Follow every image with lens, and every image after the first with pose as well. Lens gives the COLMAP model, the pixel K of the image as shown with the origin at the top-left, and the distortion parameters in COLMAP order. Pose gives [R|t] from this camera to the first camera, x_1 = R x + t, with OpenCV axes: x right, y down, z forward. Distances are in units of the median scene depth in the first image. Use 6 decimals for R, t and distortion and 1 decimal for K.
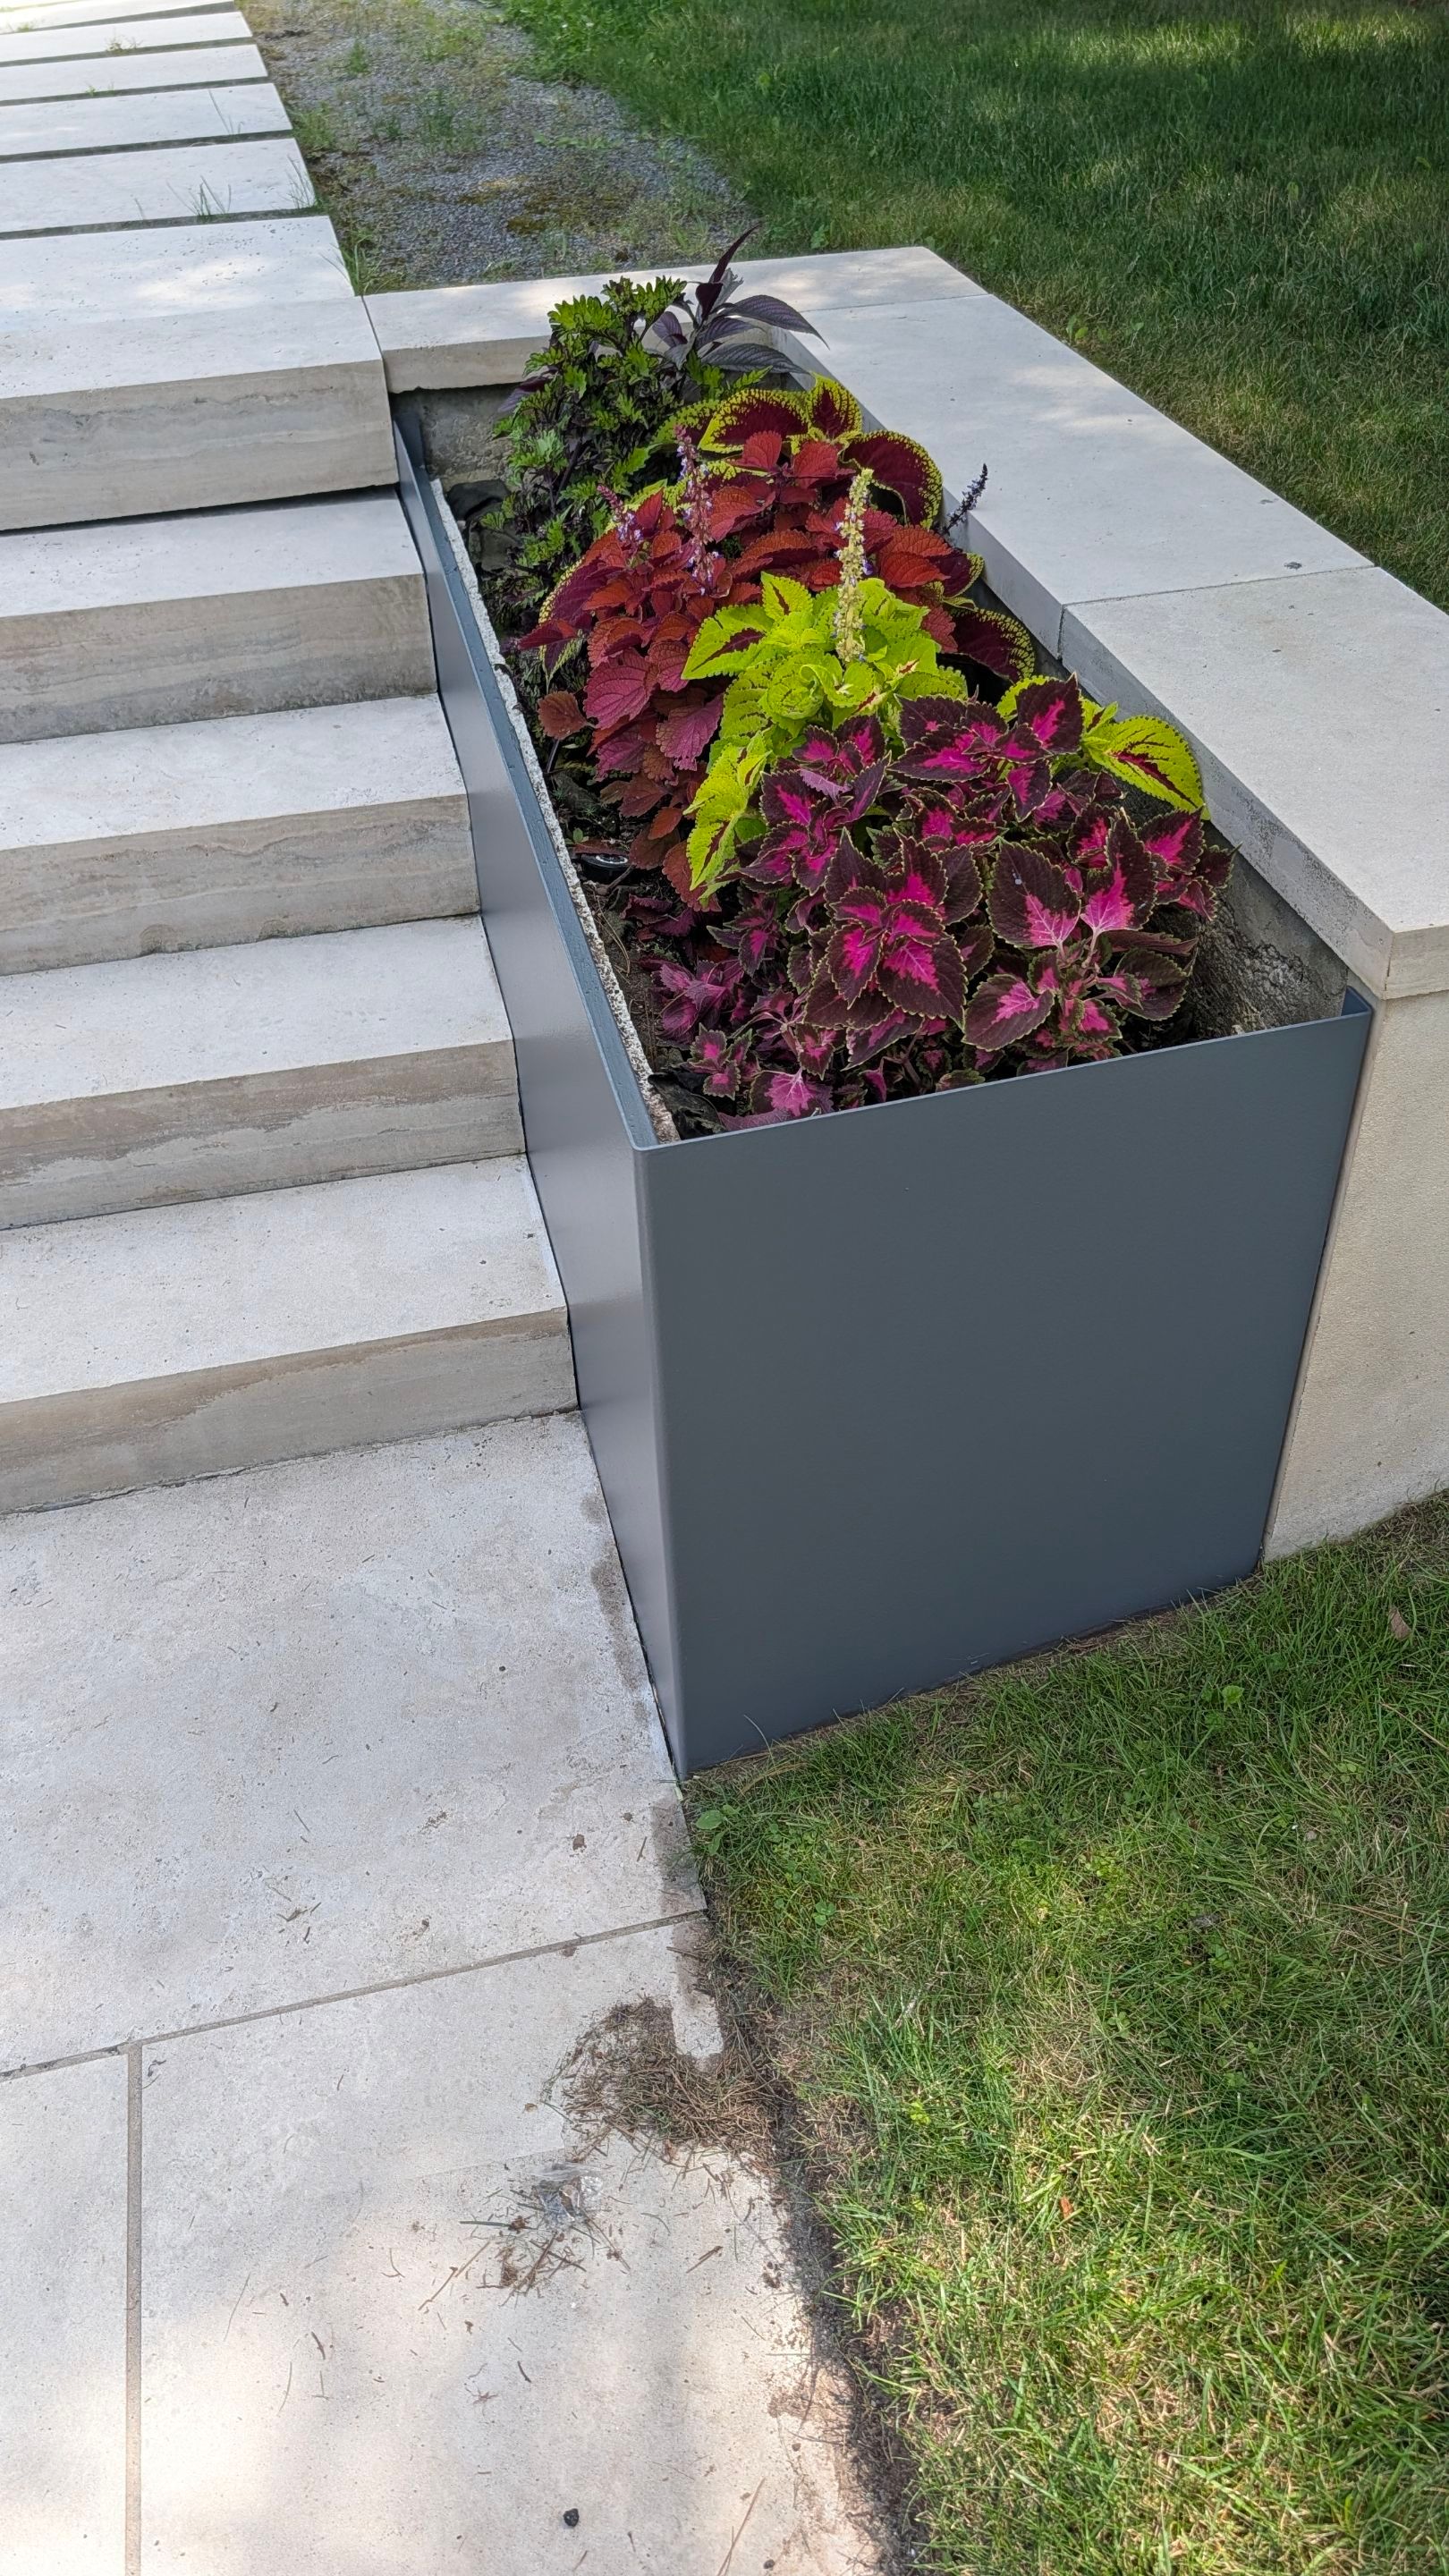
lens RADIAL K [[1880.4, 0, 698.8], [0, 1880.4, 1299.7], [0, 0, 1]] dist [0.006604, -0.009104]
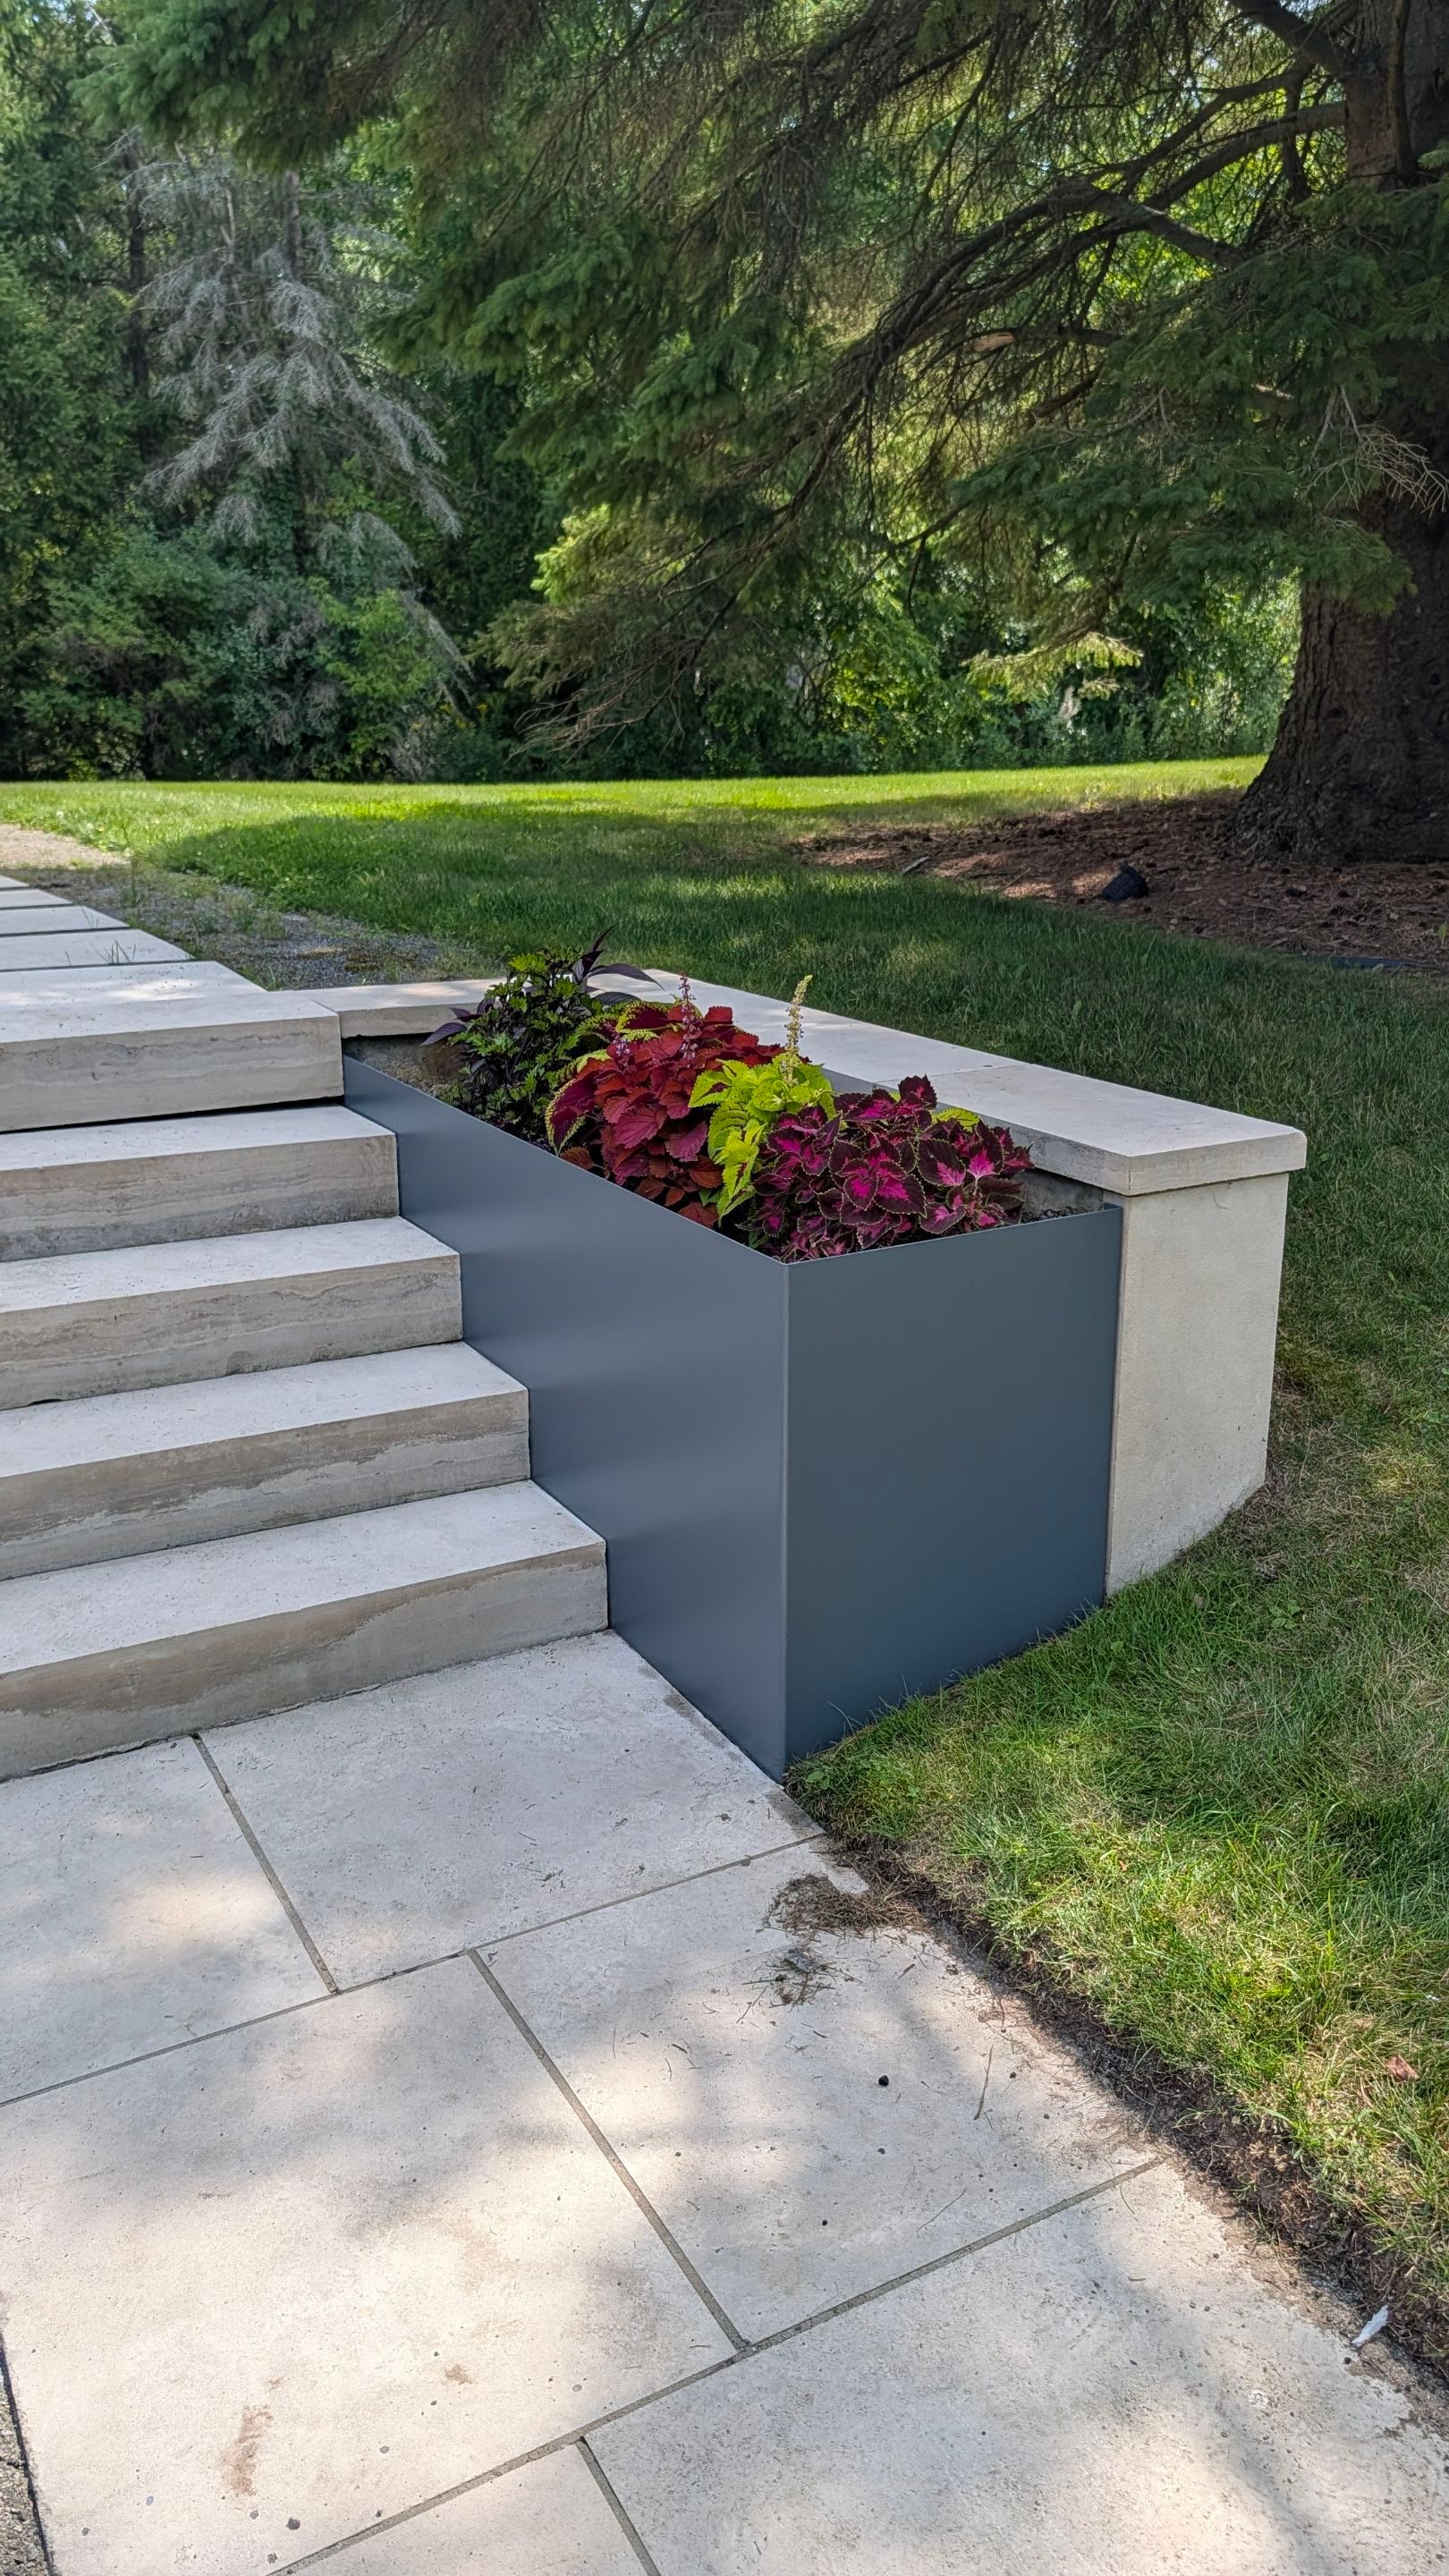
lens RADIAL K [[1880.4, 0, 740.7], [0, 1880.4, 1307.0], [0, 0, 1]] dist [0.006604, -0.009104]
pose [[0.959833, -0.047078, 0.276593, -0.382756], [0.152947, 0.914261, -0.375145, 0.418303], [-0.235218, 0.402381, 0.884739, -0.388561]]
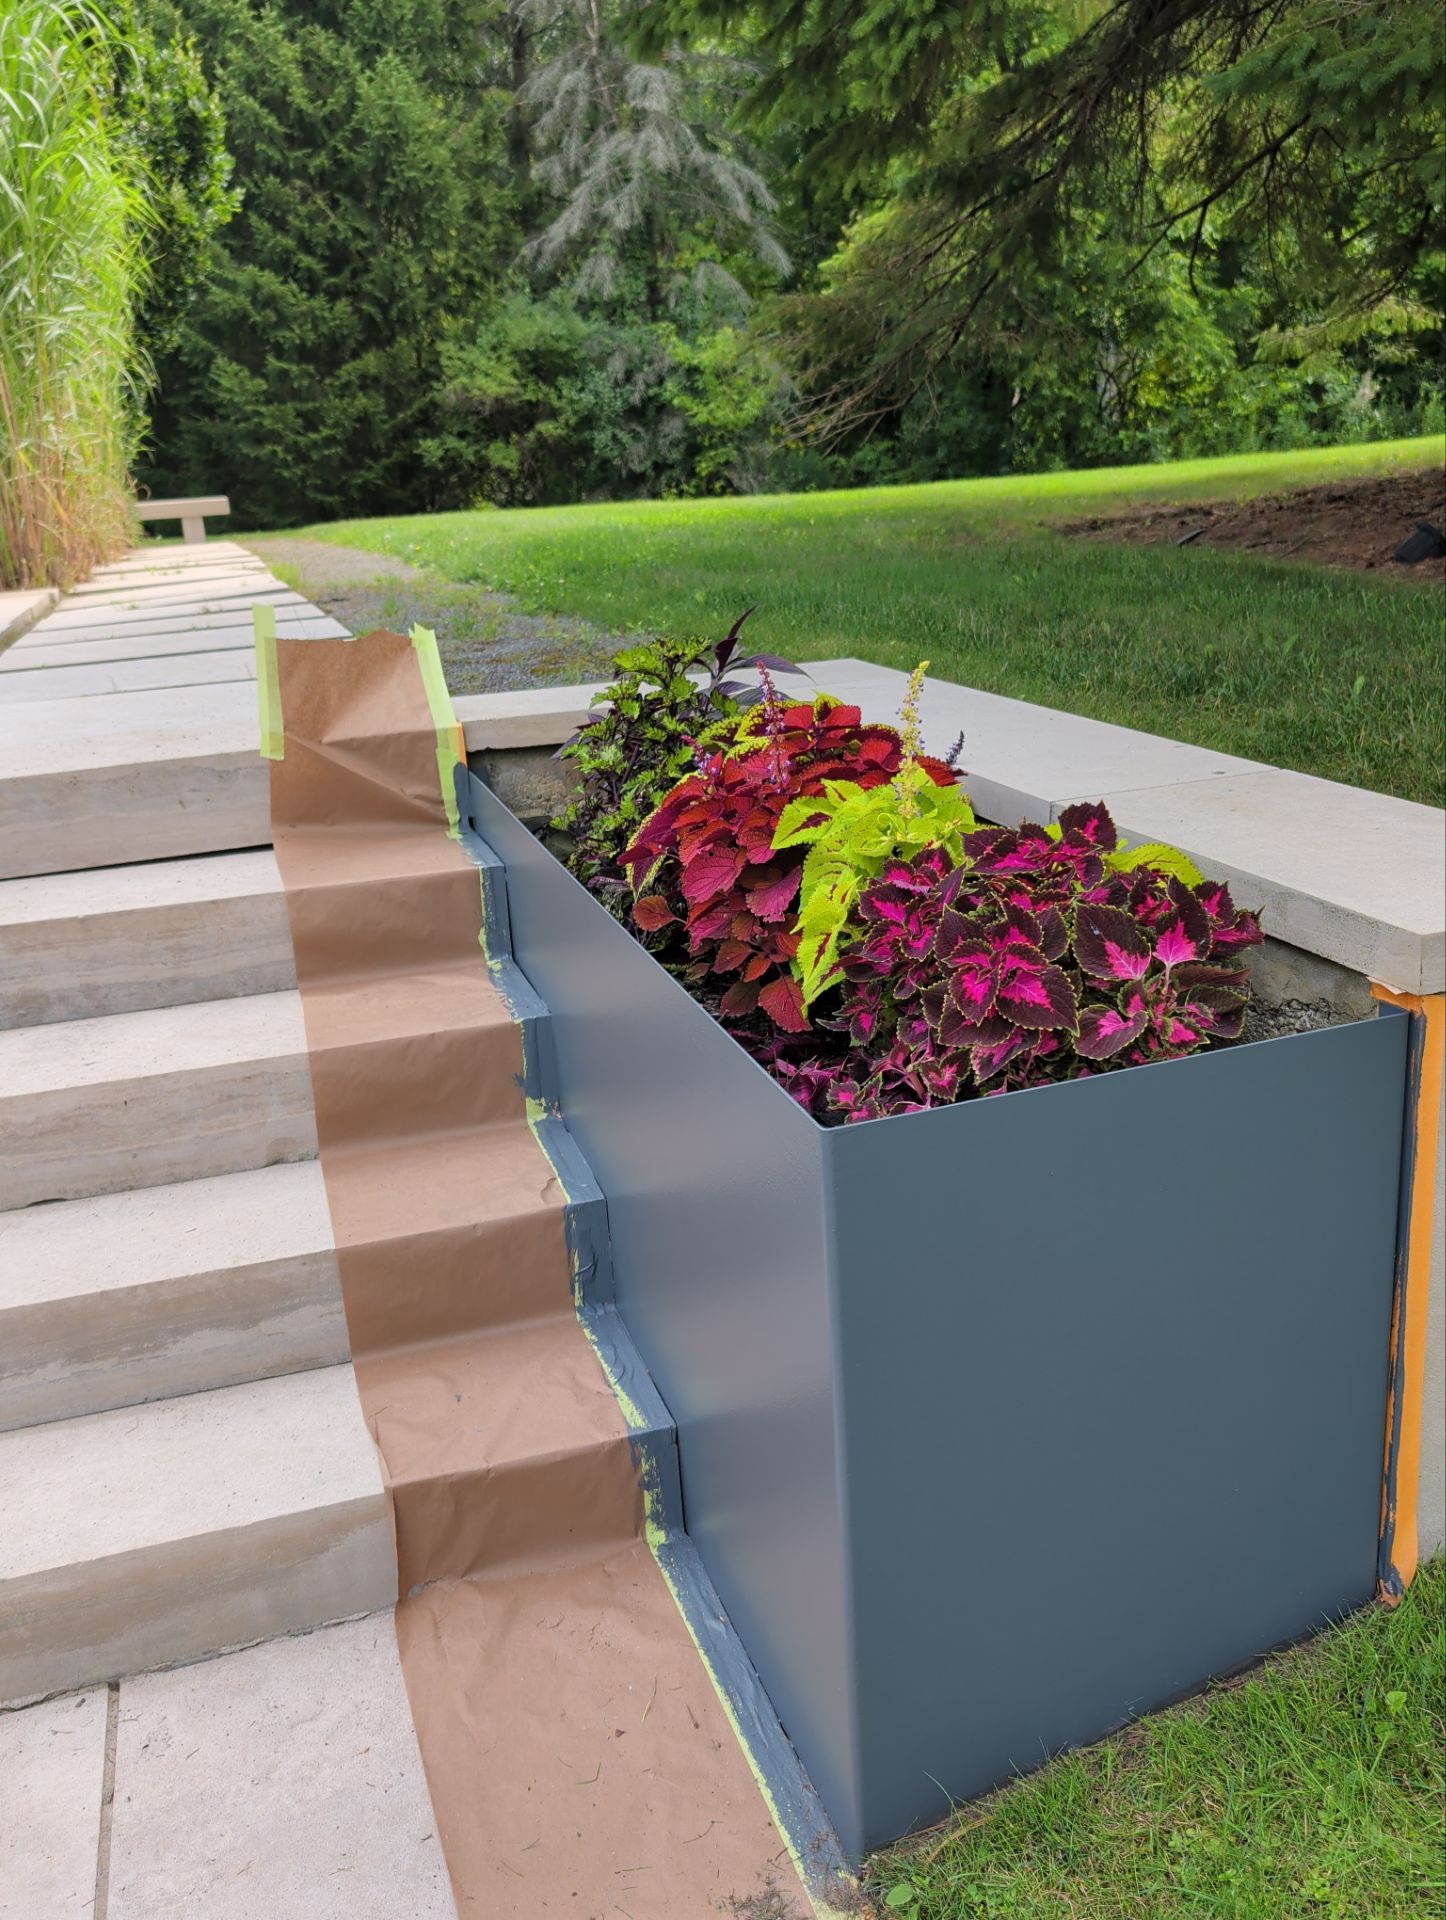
lens RADIAL K [[1616.0, 0, 719.3], [0, 1616.0, 975.8], [0, 0, 1]] dist [-0.002066, 0.003767]
pose [[0.996271, -0.049566, 0.070620, -0.105026], [0.073057, 0.920068, -0.384887, 0.132952], [-0.045898, 0.388611, 0.920258, 0.048157]]
